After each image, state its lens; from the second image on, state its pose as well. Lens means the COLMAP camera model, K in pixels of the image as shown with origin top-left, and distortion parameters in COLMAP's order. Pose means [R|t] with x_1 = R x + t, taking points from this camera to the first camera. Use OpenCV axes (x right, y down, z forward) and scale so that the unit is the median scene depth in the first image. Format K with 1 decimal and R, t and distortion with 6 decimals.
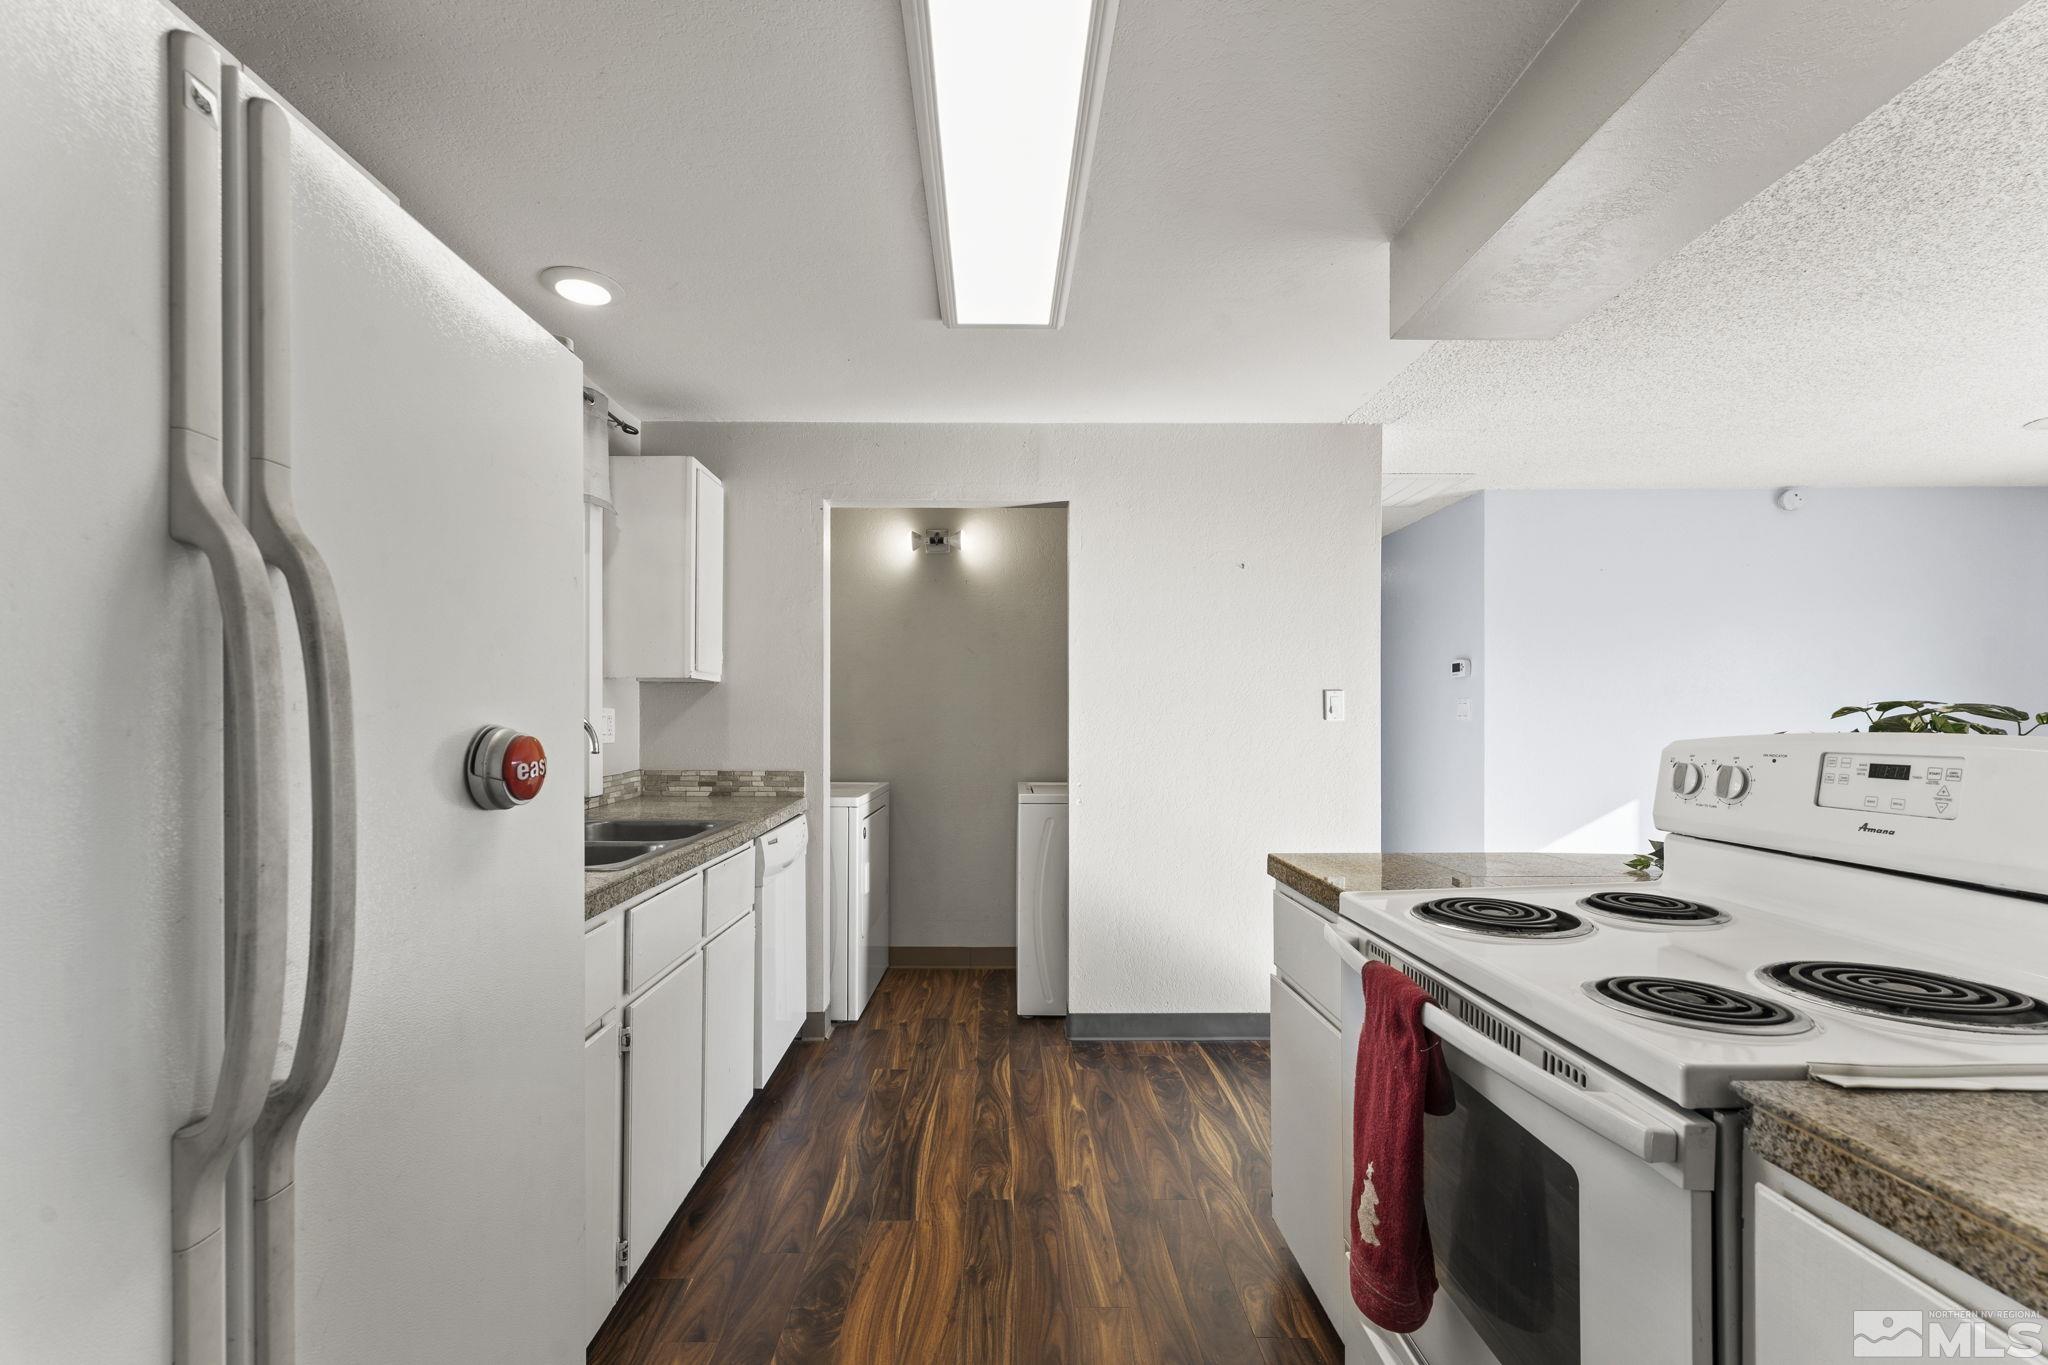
lens RADIAL K [[841.0, 0, 1005.2], [0, 841.0, 726.5], [0, 0, 1]] dist [0.003131, -0.000087]
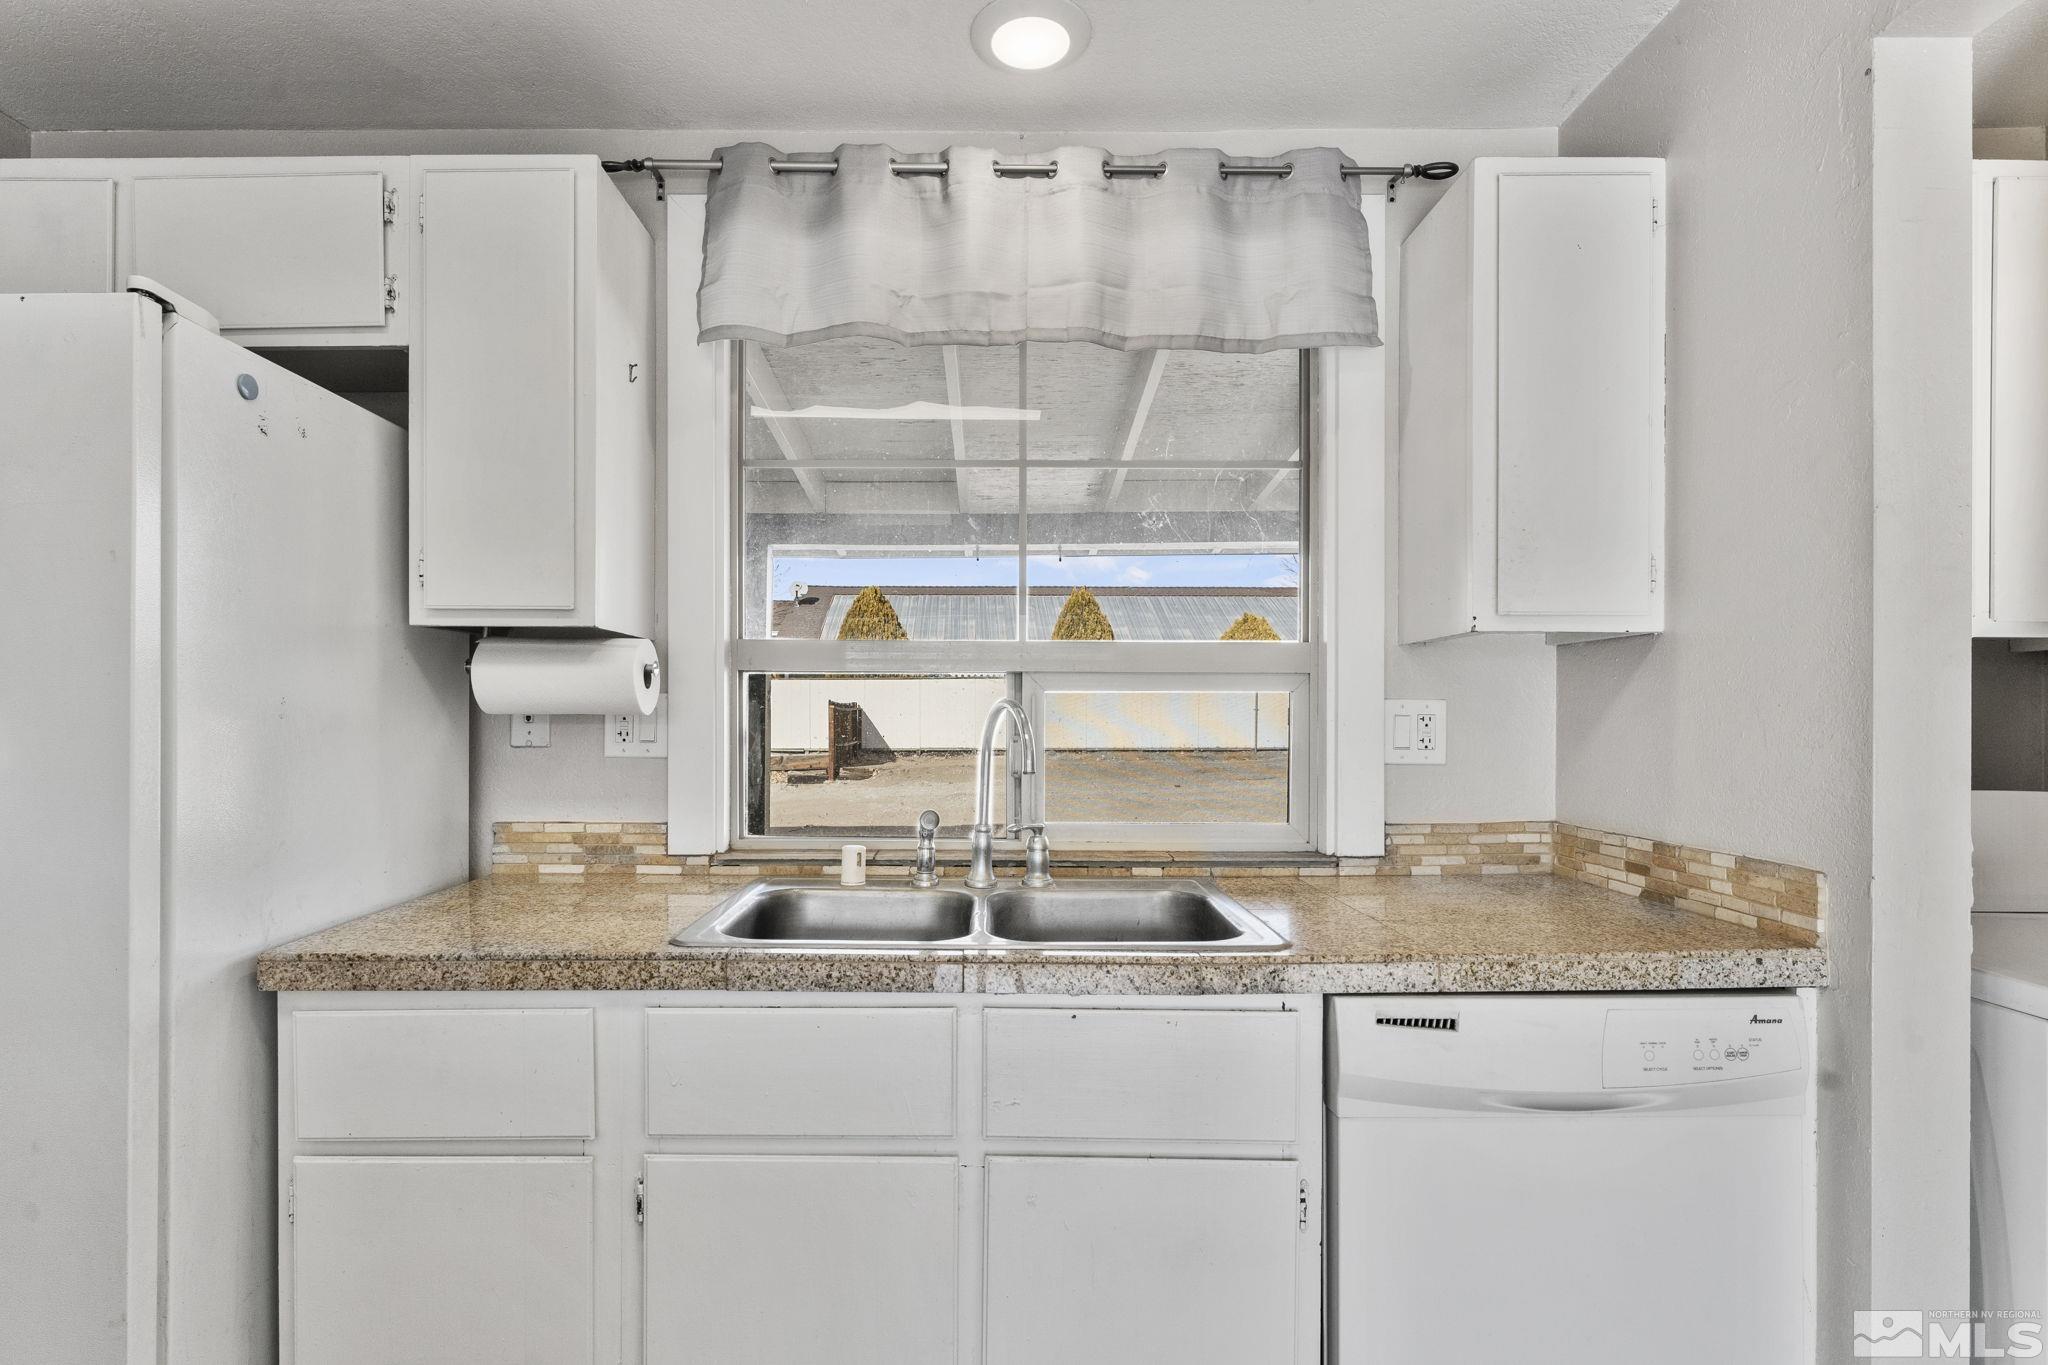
lens RADIAL K [[1029.2, 0, 982.2], [0, 1029.2, 713.9], [0, 0, 1]] dist [0.000572, -0.000644]
pose [[-0.024069, -0.011198, -0.999648, 0.189888], [-0.007990, 0.999907, -0.011009, -0.003530], [0.999678, 0.007722, -0.024156, 0.673608]]
